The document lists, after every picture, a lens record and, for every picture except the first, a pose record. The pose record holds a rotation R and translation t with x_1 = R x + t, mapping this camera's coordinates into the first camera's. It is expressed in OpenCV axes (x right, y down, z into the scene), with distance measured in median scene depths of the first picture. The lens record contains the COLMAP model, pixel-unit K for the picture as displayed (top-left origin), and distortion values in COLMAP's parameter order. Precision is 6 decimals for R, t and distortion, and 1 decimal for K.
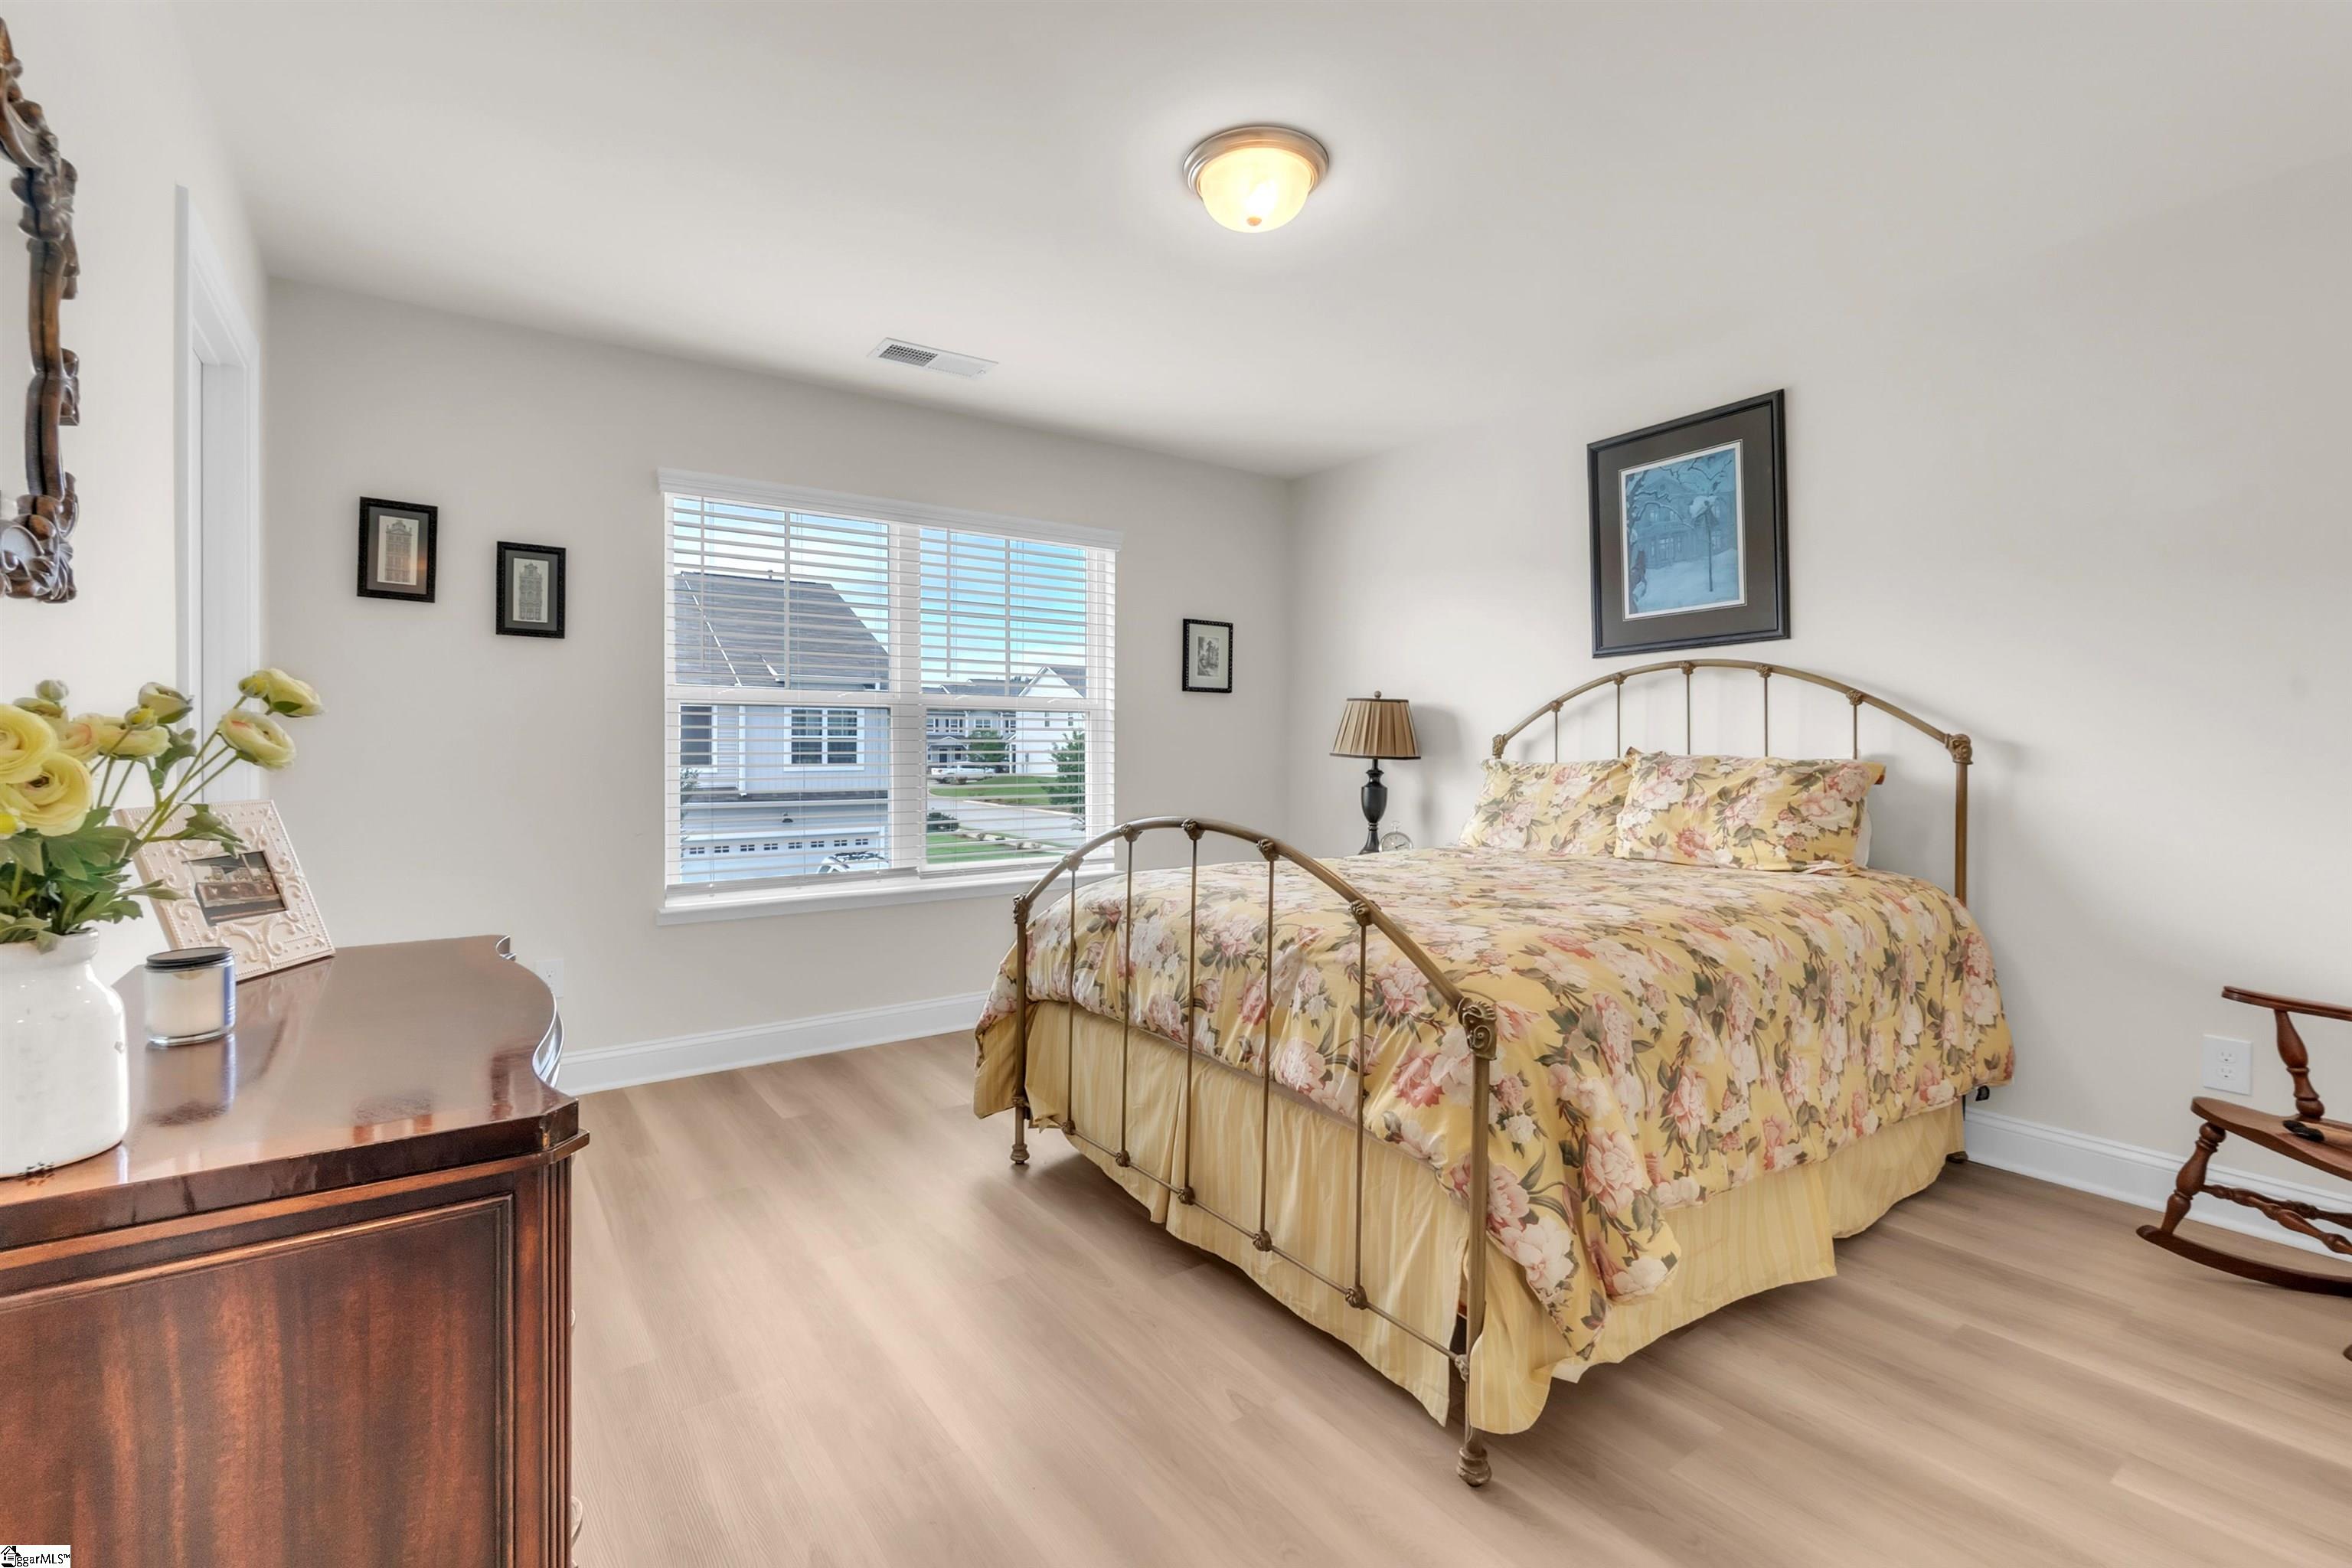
lens RADIAL K [[1028.8, 0, 1153.5], [0, 1028.8, 745.0], [0, 0, 1]] dist [-0.001432, -0.000209]
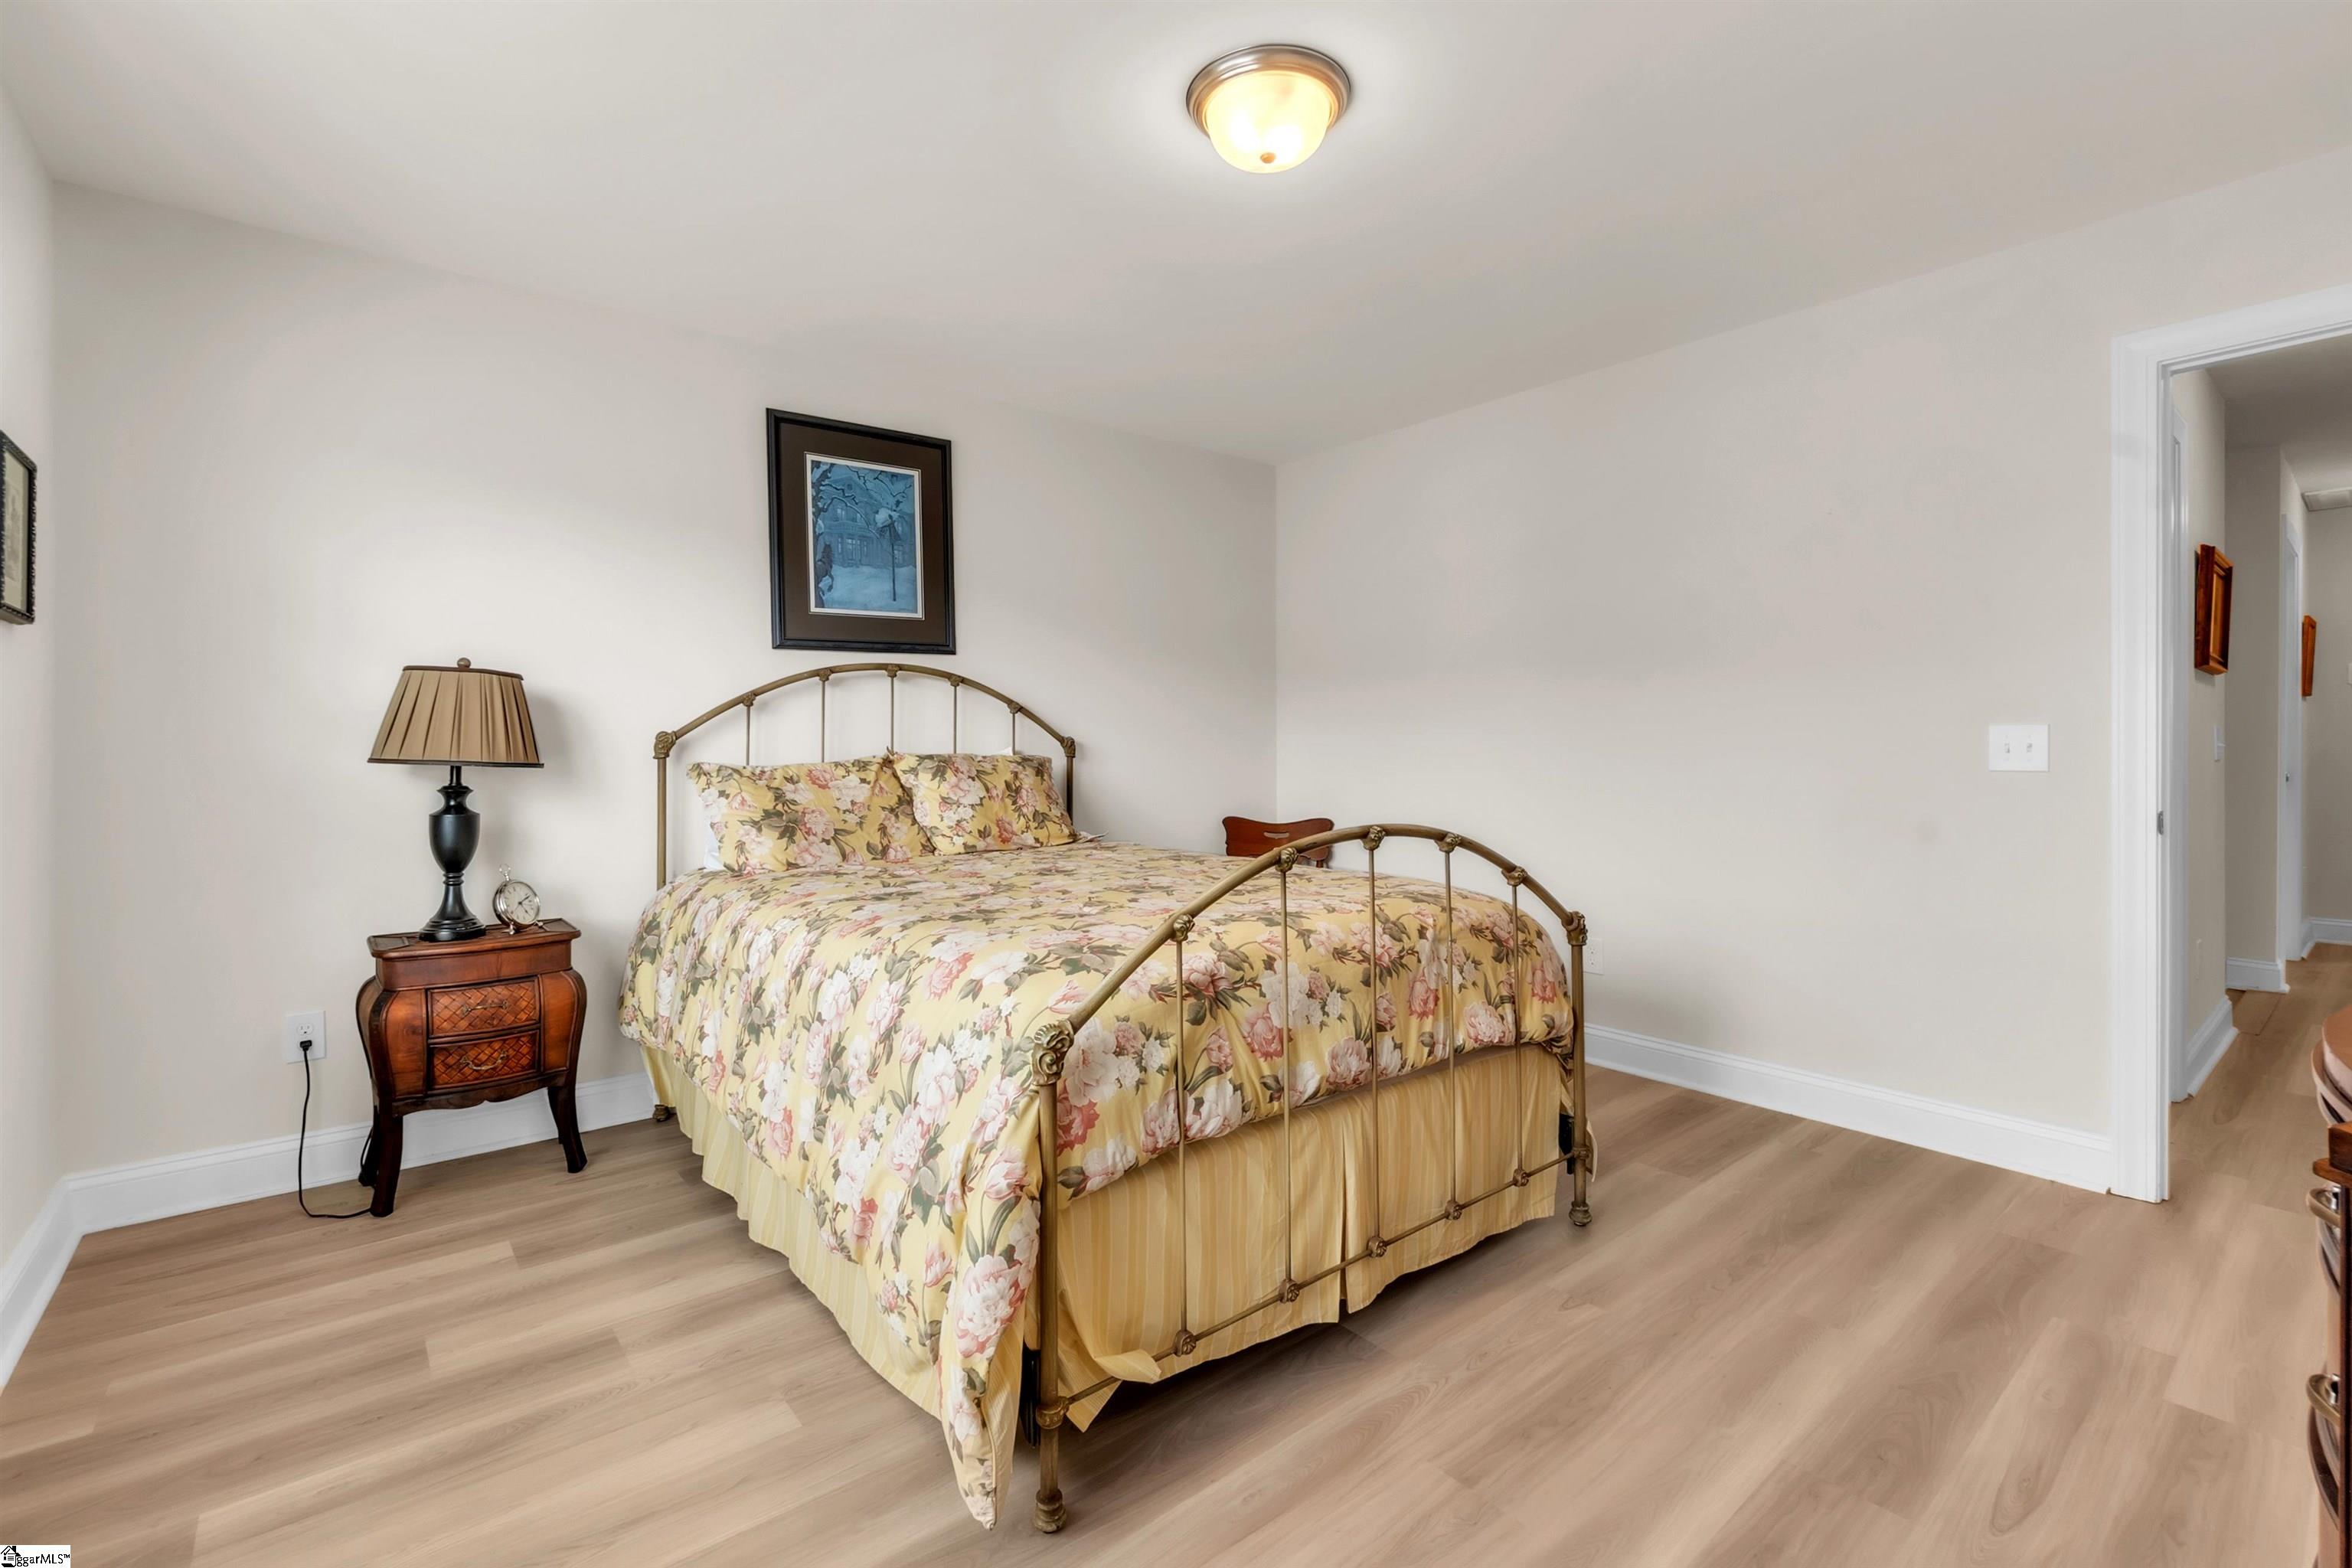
lens RADIAL K [[1028.8, 0, 1153.5], [0, 1028.8, 745.0], [0, 0, 1]] dist [-0.001432, -0.000209]
pose [[-0.073383, -0.001688, 0.997302, -0.552339], [0.000738, 0.999998, 0.001747, -0.001233], [-0.997304, 0.000865, -0.073381, 0.820467]]
